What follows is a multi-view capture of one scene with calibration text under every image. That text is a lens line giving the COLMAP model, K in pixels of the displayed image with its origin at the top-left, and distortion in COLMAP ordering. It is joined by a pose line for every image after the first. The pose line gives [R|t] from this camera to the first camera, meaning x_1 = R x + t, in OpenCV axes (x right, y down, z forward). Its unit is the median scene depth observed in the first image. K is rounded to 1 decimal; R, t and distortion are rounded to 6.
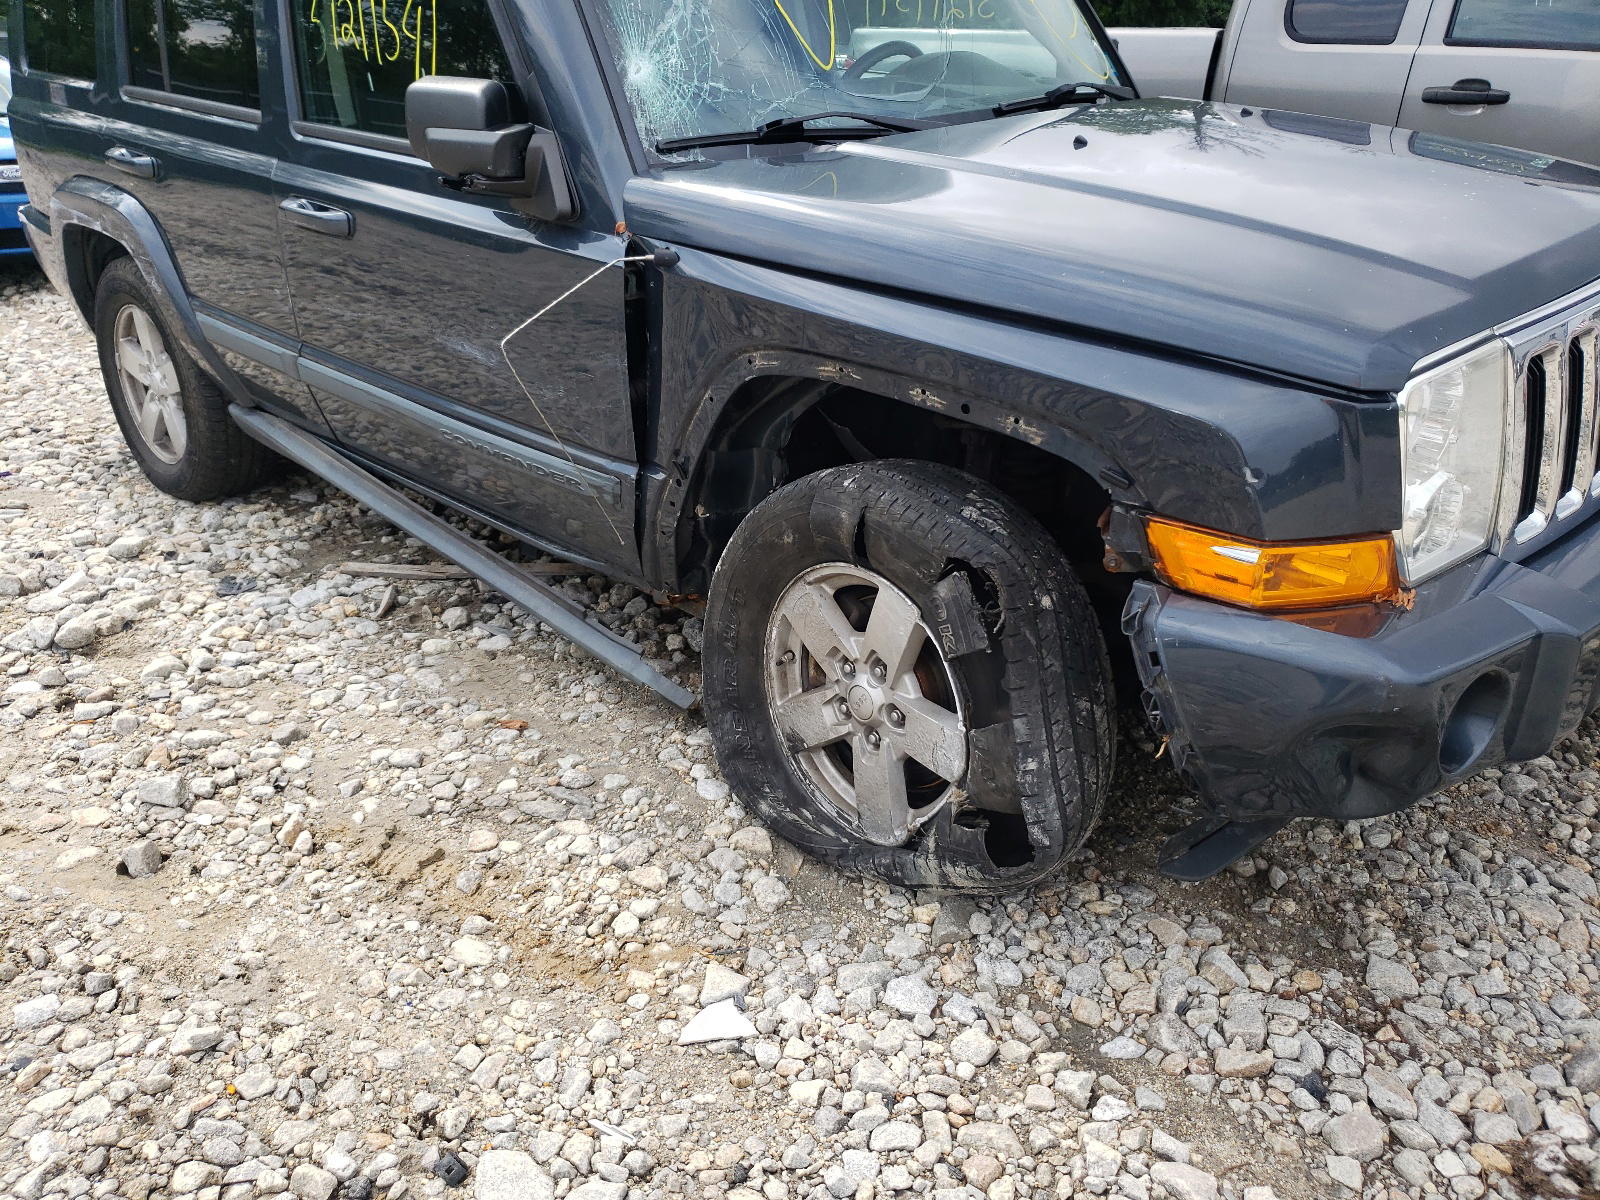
lens RADIAL K [[1404.2, 0, 800.0], [0, 1404.2, 600.0], [0, 0, 1]] dist [0.005253, -0.005002]
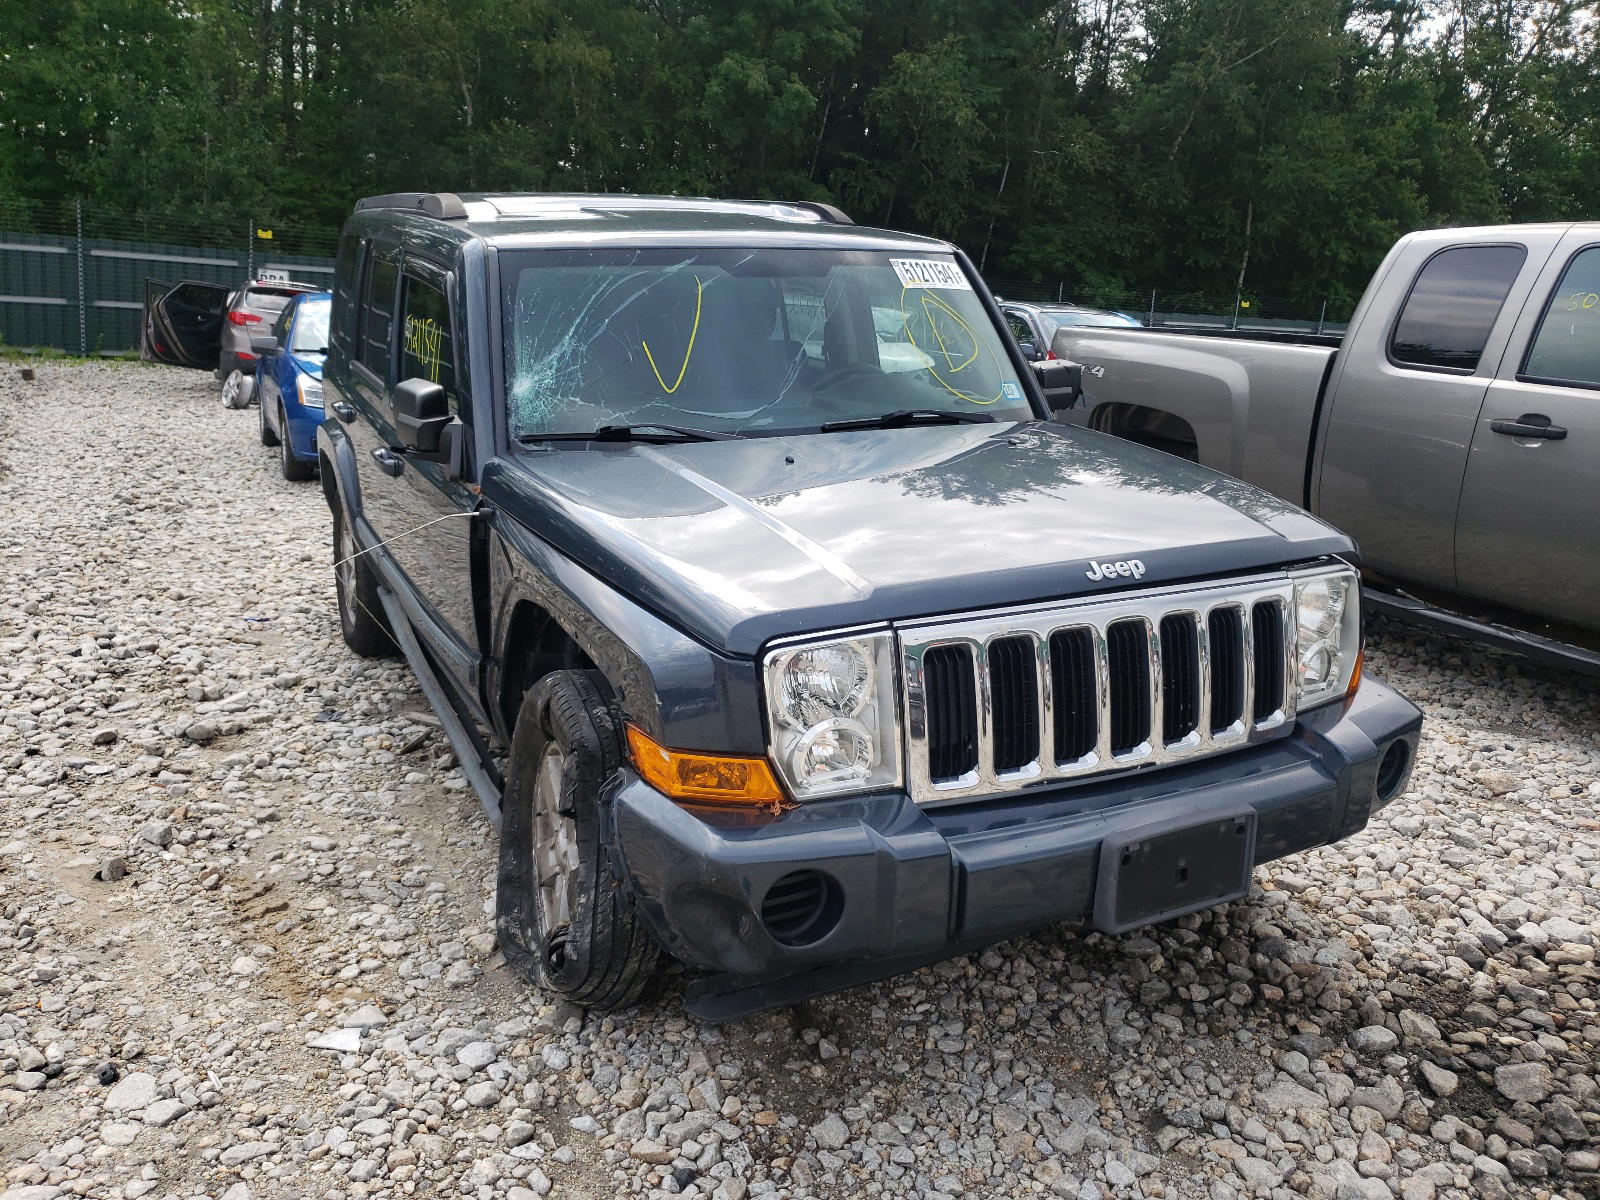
lens RADIAL K [[1421.0, 0, 778.8], [0, 1421.0, 603.1], [0, 0, 1]] dist [0.044052, -0.000851]
pose [[0.933291, 0.115798, -0.339940, 0.657122], [-0.169255, 0.976696, -0.131978, -0.011338], [0.316736, 0.180711, 0.931140, -0.238200]]
